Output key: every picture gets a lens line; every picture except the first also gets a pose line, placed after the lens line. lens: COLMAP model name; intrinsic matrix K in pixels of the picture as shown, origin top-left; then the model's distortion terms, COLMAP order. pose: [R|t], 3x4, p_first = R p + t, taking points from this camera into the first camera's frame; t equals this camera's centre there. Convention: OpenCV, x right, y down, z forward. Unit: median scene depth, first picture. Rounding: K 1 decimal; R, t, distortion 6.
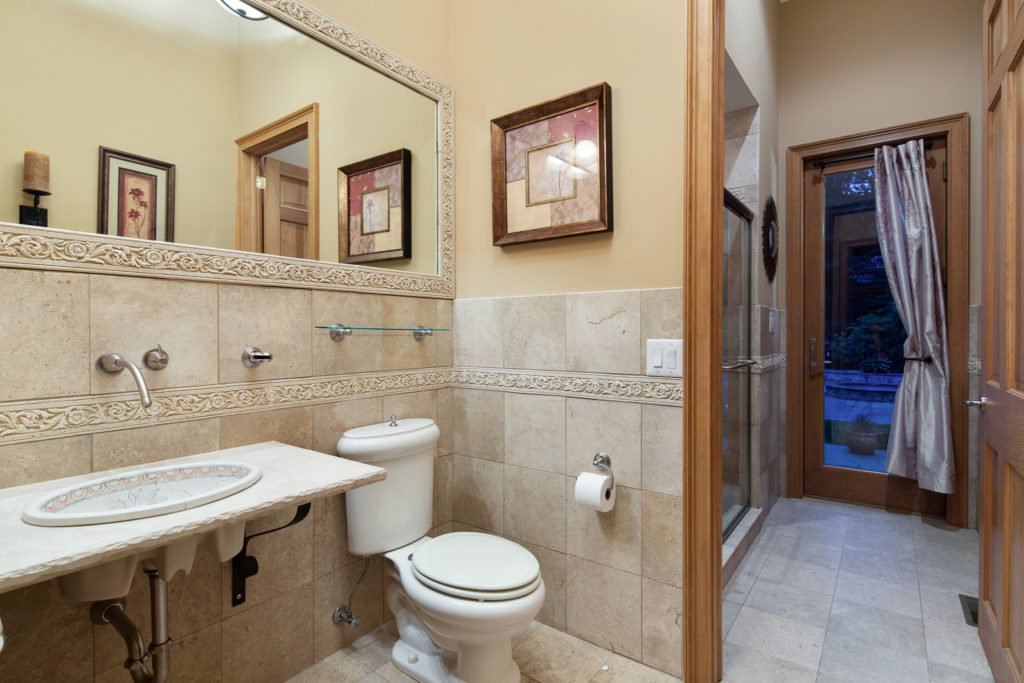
lens RADIAL K [[509.5, 0, 513.4], [0, 509.5, 340.7], [0, 0, 1]] dist [0.007200, -0.003642]
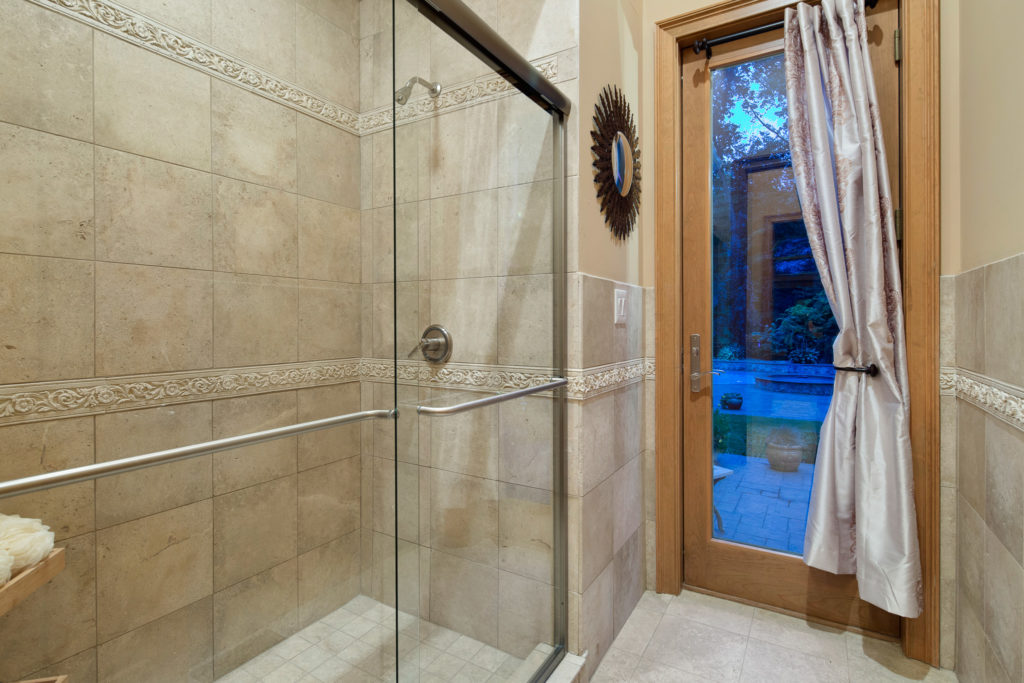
lens RADIAL K [[509.5, 0, 511.7], [0, 509.5, 331.6], [0, 0, 1]] dist [0.007200, -0.003642]
pose [[0.995443, -0.004076, 0.095269, 0.345347], [0.004202, 0.999991, -0.001123, -0.007746], [-0.095263, 0.001519, 0.995451, 0.457430]]
